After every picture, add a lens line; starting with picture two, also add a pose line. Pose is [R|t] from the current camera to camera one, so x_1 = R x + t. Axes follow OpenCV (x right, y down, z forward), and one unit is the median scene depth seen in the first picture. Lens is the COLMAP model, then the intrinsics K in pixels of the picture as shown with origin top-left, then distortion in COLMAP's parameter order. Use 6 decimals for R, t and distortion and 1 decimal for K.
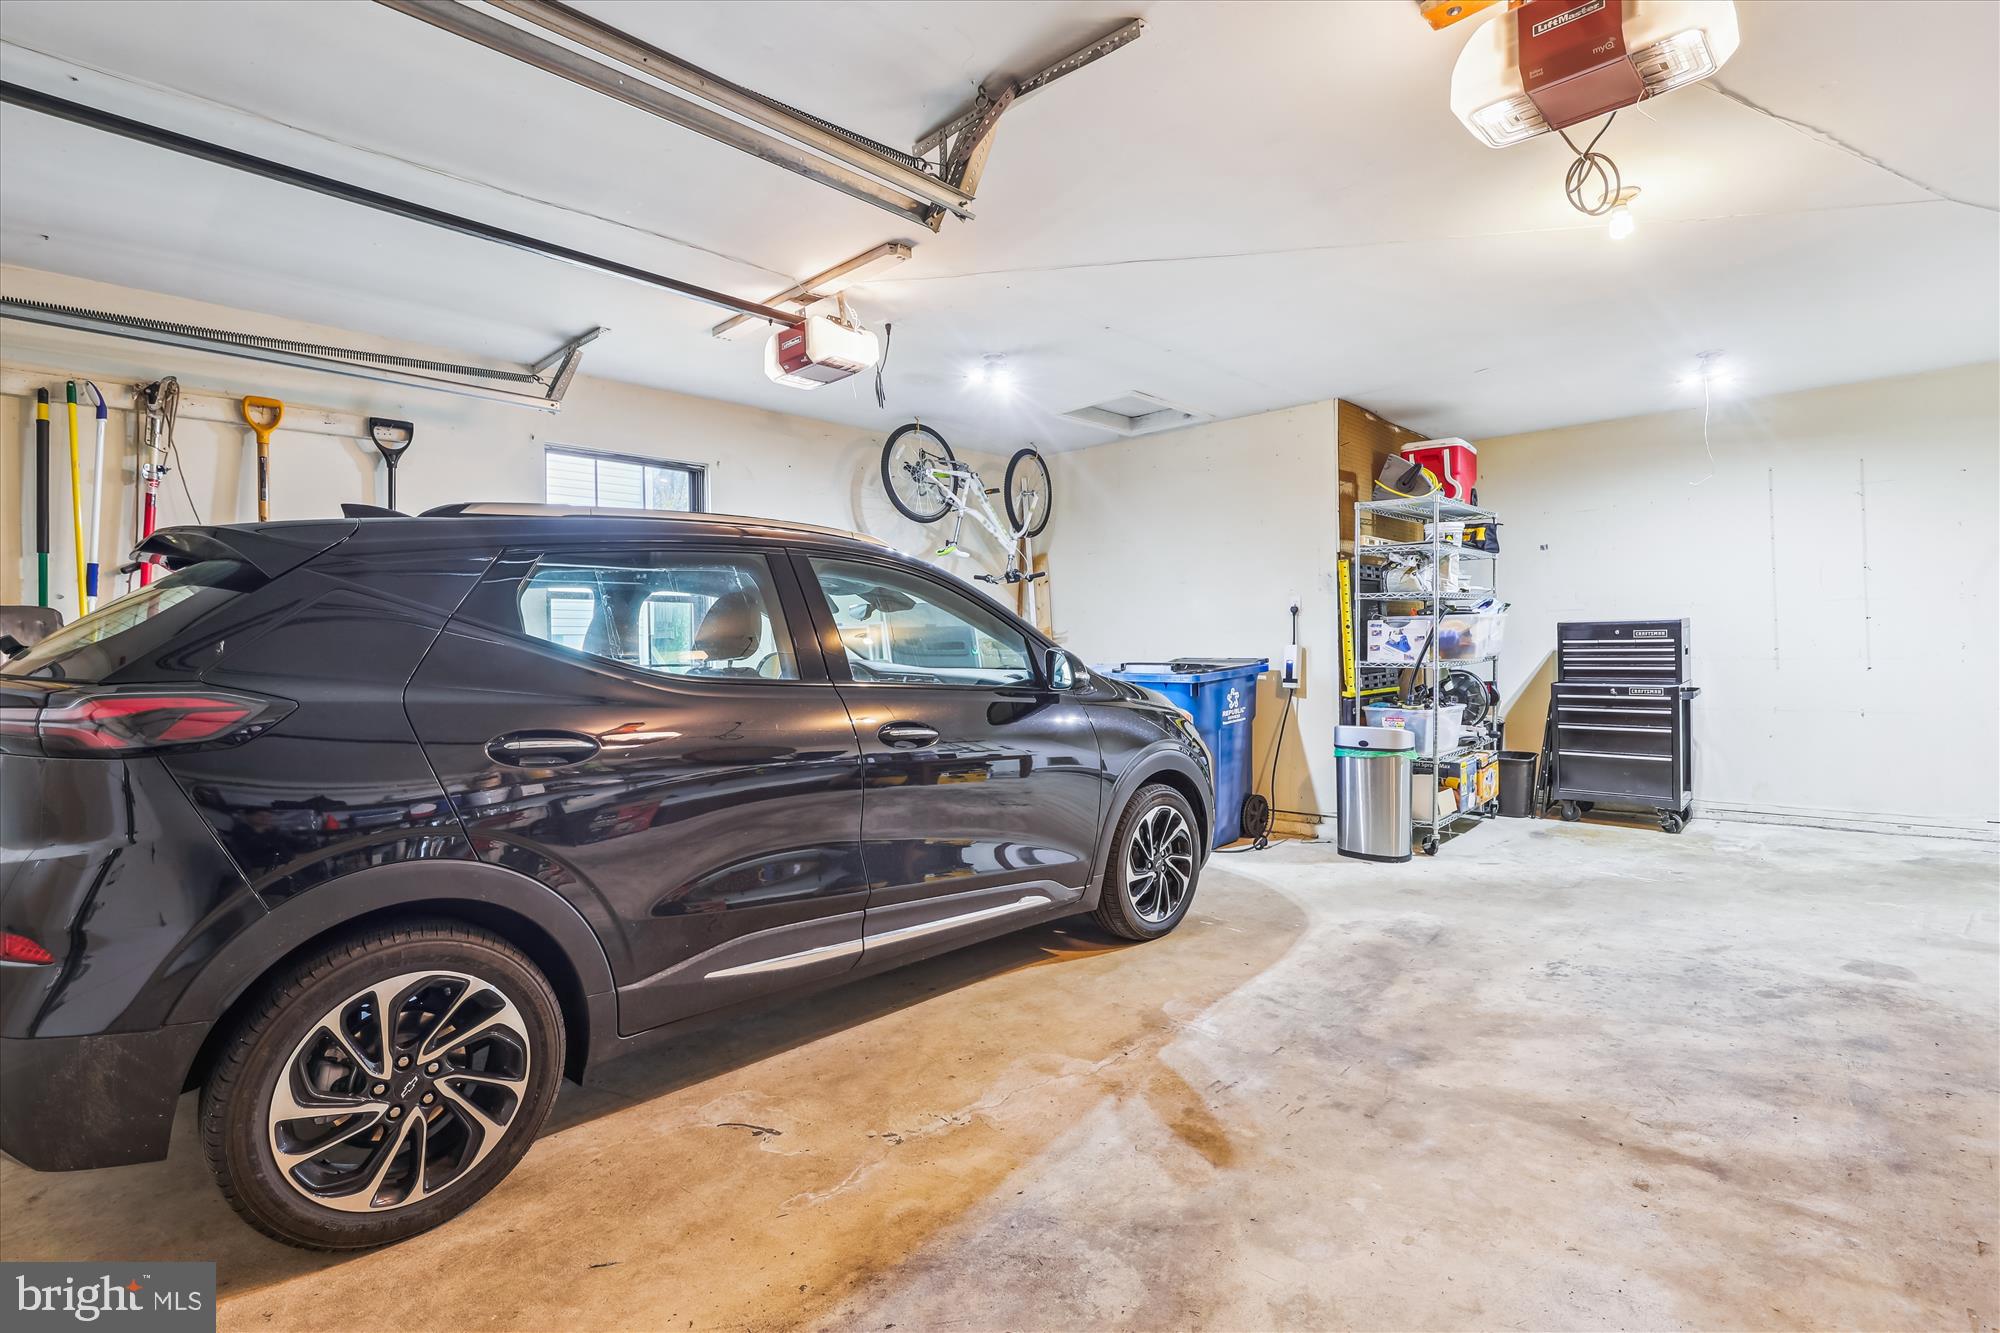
lens RADIAL K [[935.8, 0, 1018.4], [0, 935.8, 651.8], [0, 0, 1]] dist [-0.028677, 0.006548]
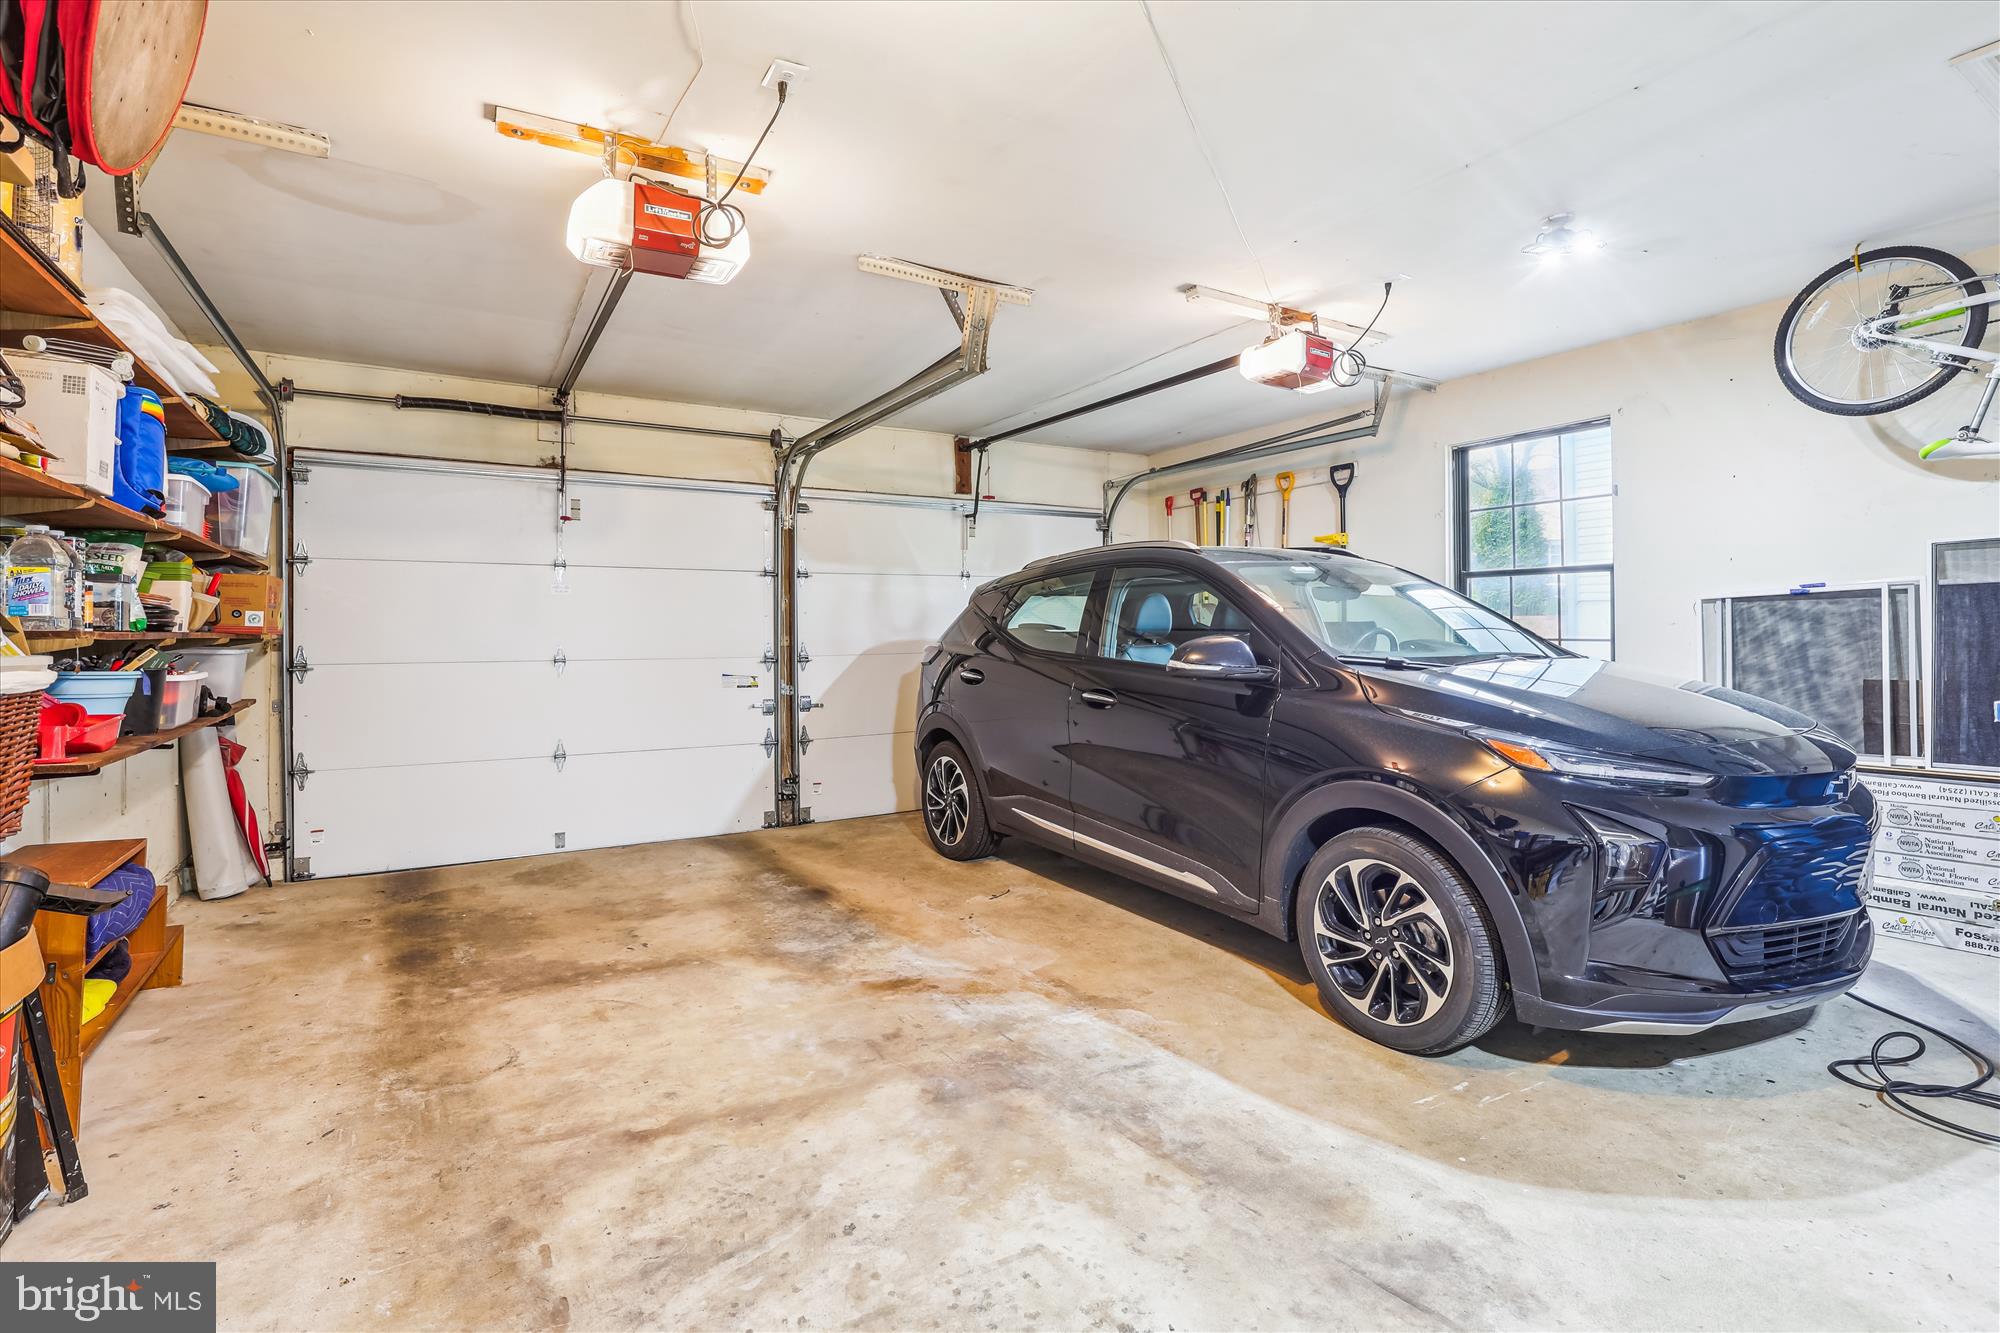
lens RADIAL K [[935.8, 0, 1018.4], [0, 935.8, 651.8], [0, 0, 1]] dist [-0.028677, 0.006548]
pose [[-0.256754, 0.043202, -0.965511, 1.223902], [0.014245, 0.999061, 0.040915, -0.036540], [0.966372, -0.003249, -0.257129, 1.253039]]
